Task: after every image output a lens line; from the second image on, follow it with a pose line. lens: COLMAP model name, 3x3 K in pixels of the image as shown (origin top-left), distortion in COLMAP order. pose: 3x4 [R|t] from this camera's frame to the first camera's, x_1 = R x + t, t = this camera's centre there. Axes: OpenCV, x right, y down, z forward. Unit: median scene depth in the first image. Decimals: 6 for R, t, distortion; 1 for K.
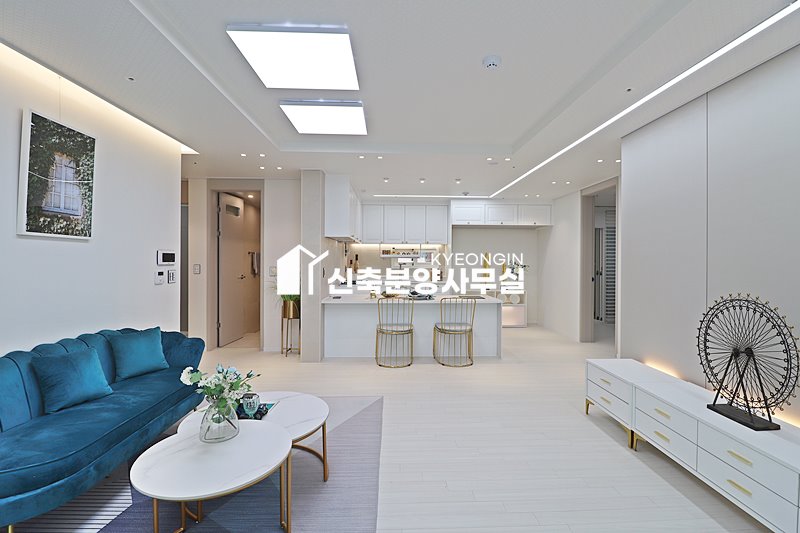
lens RADIAL K [[370.7, 0, 404.2], [0, 370.7, 260.2], [0, 0, 1]] dist [-0.000134, -0.013943]
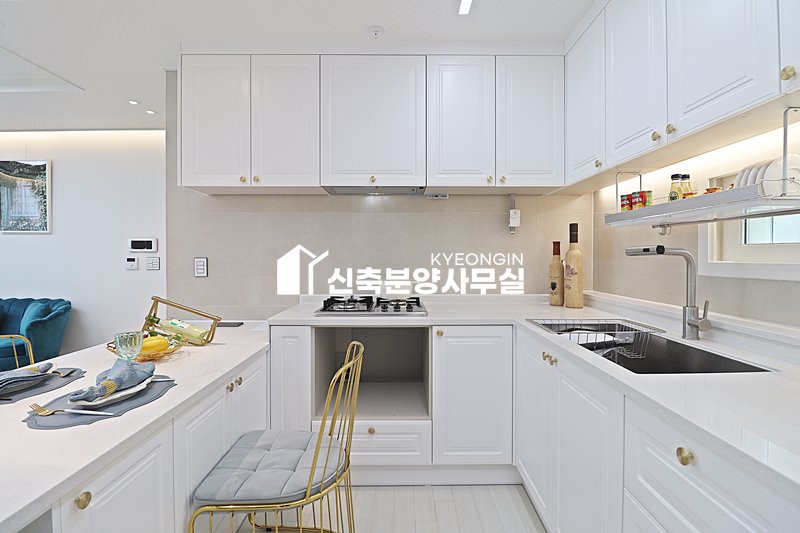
lens RADIAL K [[370.7, 0, 404.2], [0, 370.7, 260.2], [0, 0, 1]] dist [-0.000134, -0.013943]
pose [[-0.031362, 0.004424, -0.999498, 0.285668], [-0.002302, 0.999987, 0.004498, 0.022397], [0.999505, 0.002442, -0.031352, 1.348107]]
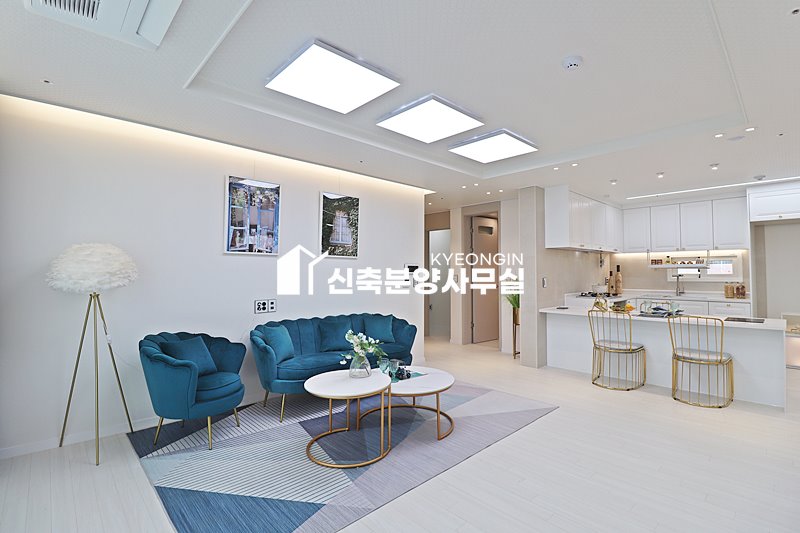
lens RADIAL K [[370.7, 0, 404.2], [0, 370.7, 260.2], [0, 0, 1]] dist [-0.000134, -0.013943]
pose [[0.659835, -0.028617, -0.750866, 0.319300], [0.000149, 0.999279, -0.037954, 0.010346], [0.751411, 0.024932, 0.659363, 0.020952]]
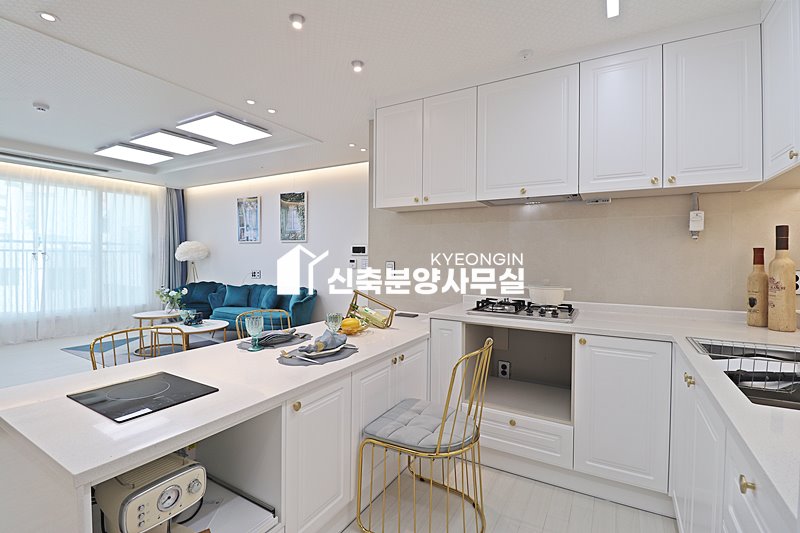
lens RADIAL K [[370.7, 0, 404.2], [0, 370.7, 260.2], [0, 0, 1]] dist [-0.000134, -0.013943]
pose [[-0.532025, -0.000826, -0.846728, 0.329527], [-0.012790, 0.999893, 0.007061, 0.014318], [0.846632, 0.014586, -0.531979, 1.425480]]
